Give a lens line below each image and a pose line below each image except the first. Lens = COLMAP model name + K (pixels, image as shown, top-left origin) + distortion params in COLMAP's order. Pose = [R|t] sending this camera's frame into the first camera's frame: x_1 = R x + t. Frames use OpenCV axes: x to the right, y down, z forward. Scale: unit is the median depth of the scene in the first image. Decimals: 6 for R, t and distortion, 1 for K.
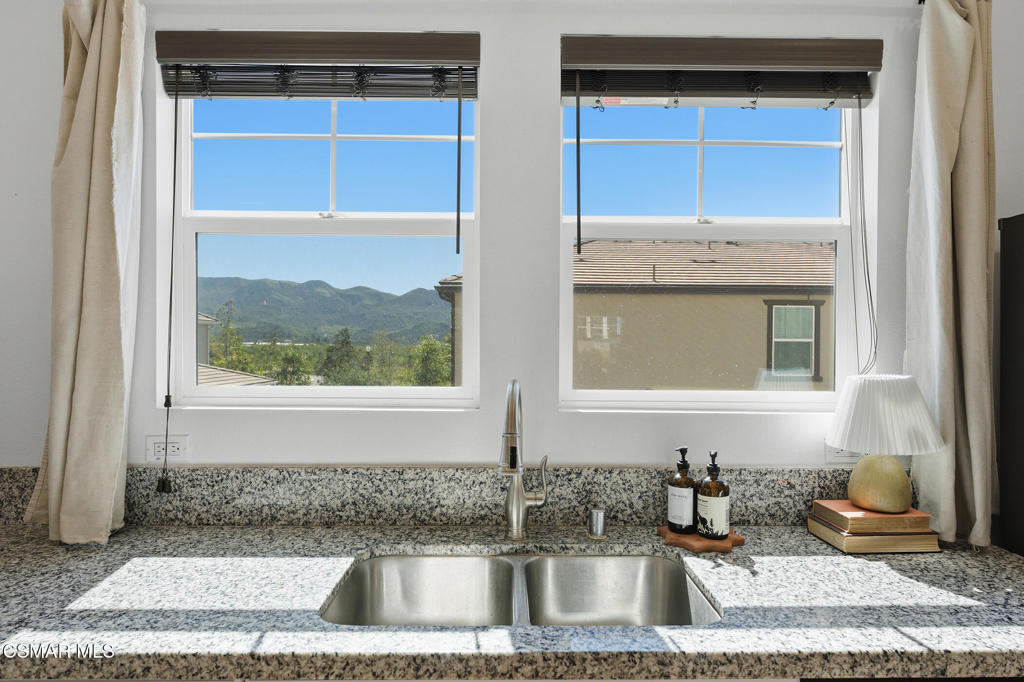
lens RADIAL K [[583.1, 0, 512.6], [0, 583.1, 340.6], [0, 0, 1]] dist [-0.002671, 0.002917]
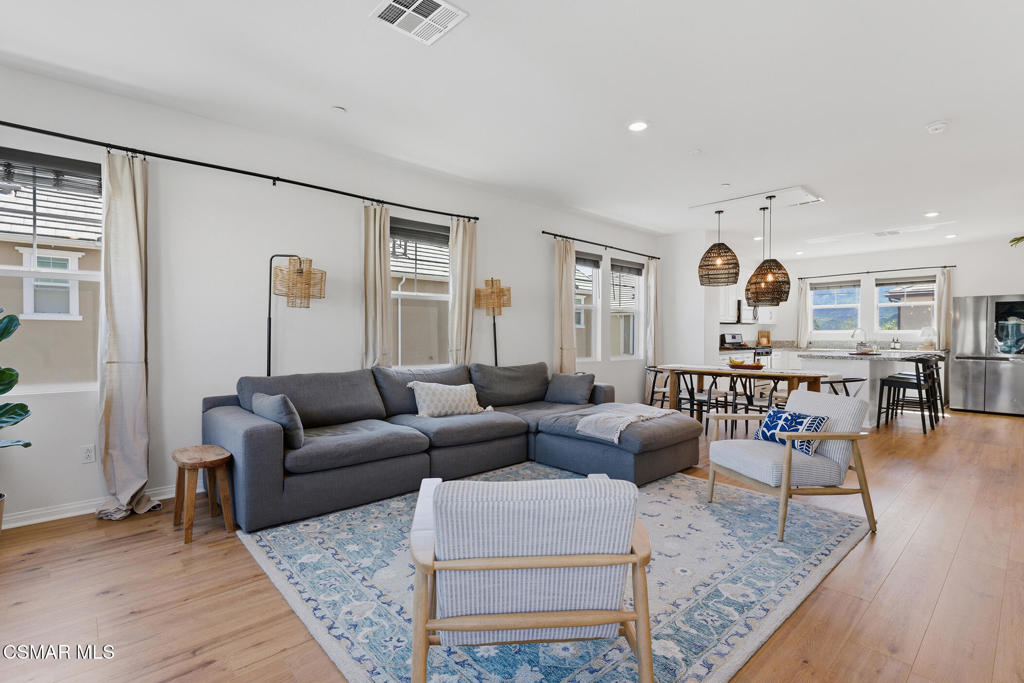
lens RADIAL K [[492.6, 0, 503.4], [0, 492.6, 343.3], [0, 0, 1]] dist [-0.003454, 0.001265]
pose [[0.674869, 0.008272, -0.737891, 1.433402], [0.009045, 0.999769, 0.019480, 0.090261], [0.737882, -0.019821, 0.674639, -6.263845]]
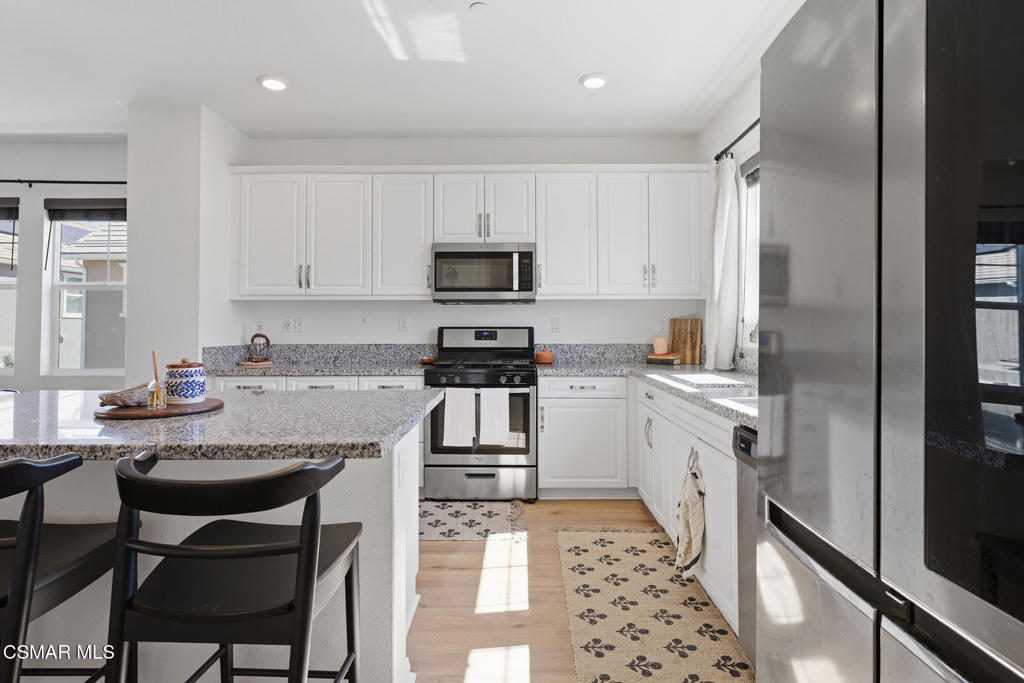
lens RADIAL K [[528.8, 0, 527.5], [0, 528.8, 306.6], [0, 0, 1]] dist [-0.002445, 0.000412]
pose [[-0.006723, -0.041160, -0.999130, 1.587320], [0.009448, 0.999105, -0.041223, 0.126500], [0.999933, -0.009717, -0.006328, 0.152510]]
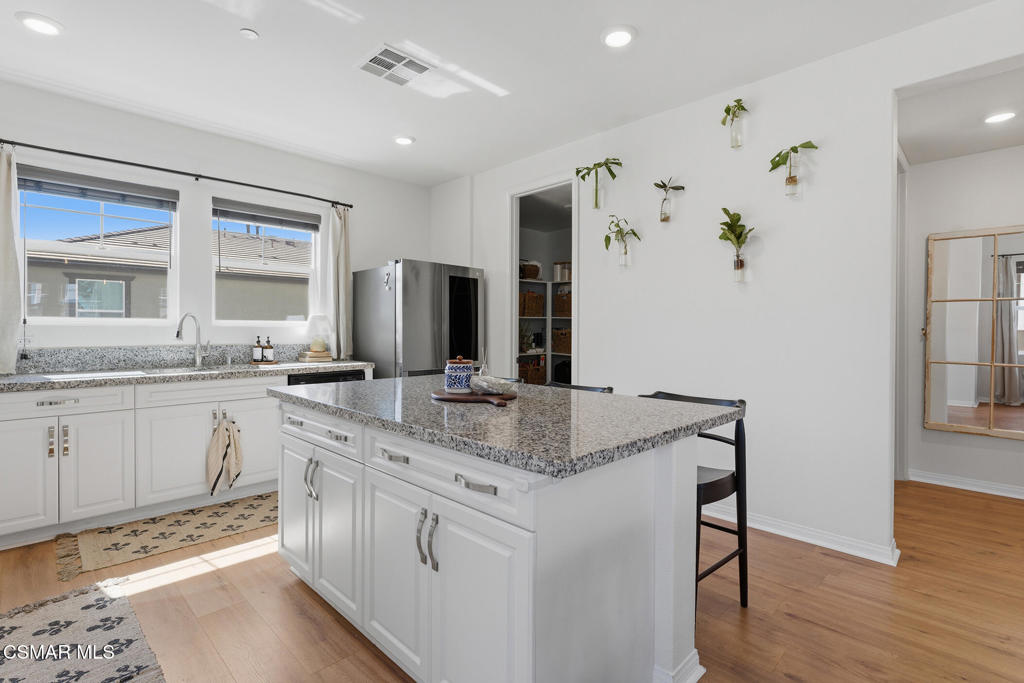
lens RADIAL K [[492.6, 0, 514.8], [0, 492.6, 333.1], [0, 0, 1]] dist [-0.003454, 0.001265]
pose [[0.710865, -0.008912, 0.703272, -0.579675], [-0.007854, 0.999757, 0.020607, 0.094723], [-0.703285, -0.020173, 0.710622, -1.824226]]
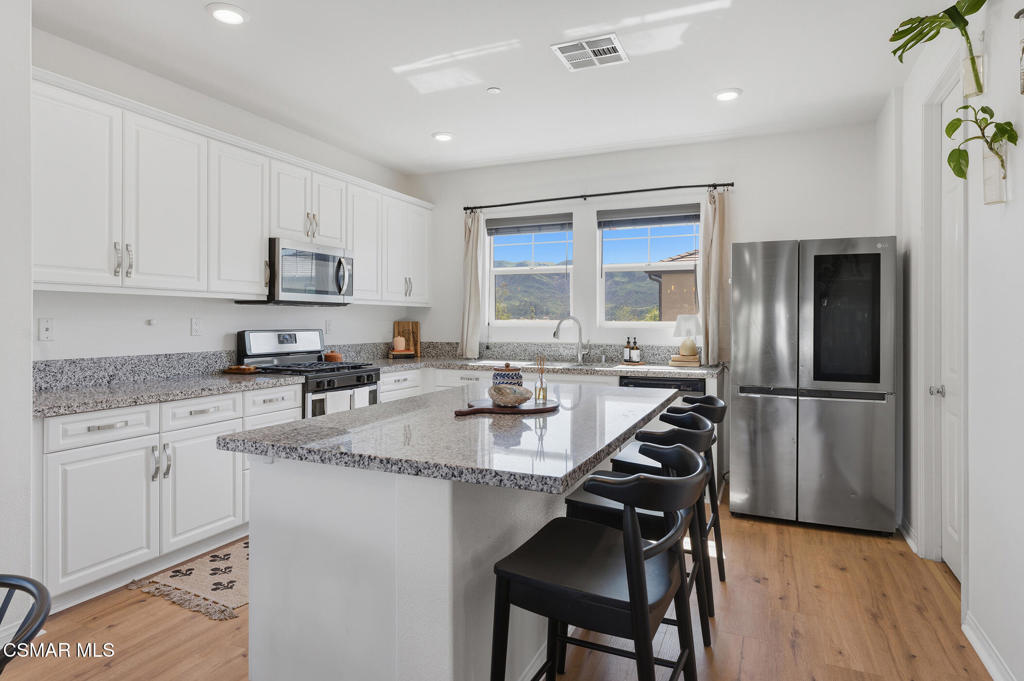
lens RADIAL K [[583.1, 0, 504.9], [0, 583.1, 323.3], [0, 0, 1]] dist [-0.002671, 0.002917]
pose [[0.905502, -0.001596, -0.424338, 1.003355], [0.006507, 0.999928, 0.010123, 0.065010], [0.424291, -0.011927, 0.905447, -2.169420]]
